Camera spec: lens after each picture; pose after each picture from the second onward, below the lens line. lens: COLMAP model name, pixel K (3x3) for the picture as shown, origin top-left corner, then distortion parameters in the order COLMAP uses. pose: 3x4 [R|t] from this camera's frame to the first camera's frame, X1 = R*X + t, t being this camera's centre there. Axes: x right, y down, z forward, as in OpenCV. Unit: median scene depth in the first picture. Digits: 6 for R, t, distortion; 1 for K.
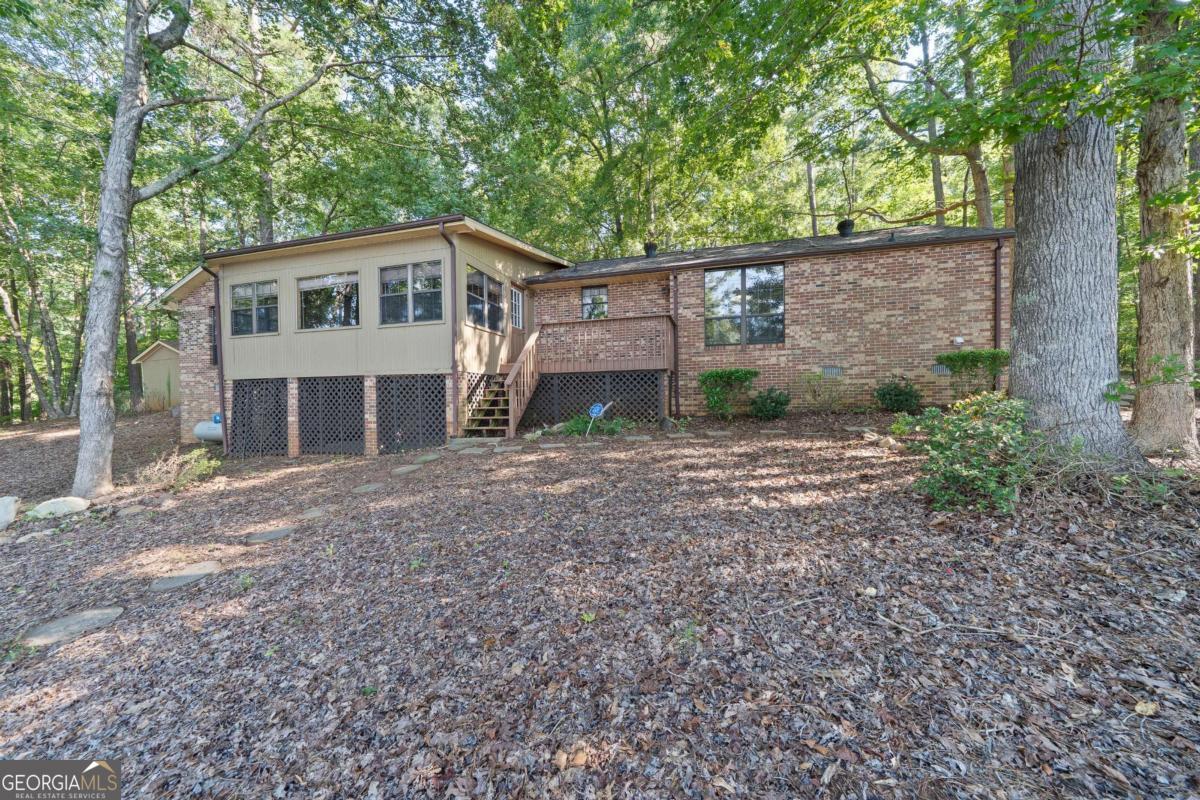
lens RADIAL K [[414.7, 0, 600.9], [0, 414.7, 401.3], [0, 0, 1]] dist [-0.001876, -0.000065]
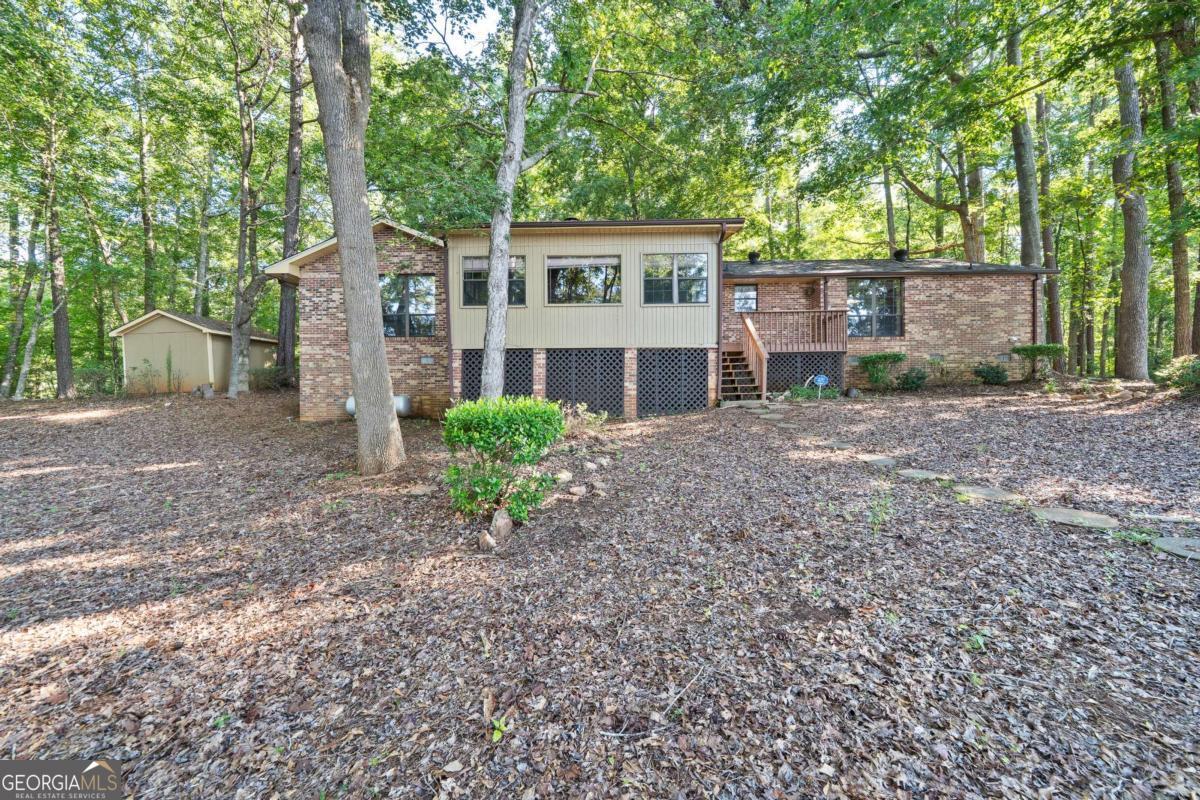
lens RADIAL K [[414.7, 0, 596.6], [0, 414.7, 399.5], [0, 0, 1]] dist [-0.001876, -0.000065]
pose [[0.967953, 0.005995, 0.251061, -0.928678], [-0.004829, 0.999975, -0.005261, 0.083993], [-0.251086, 0.003880, 0.967957, -0.071966]]
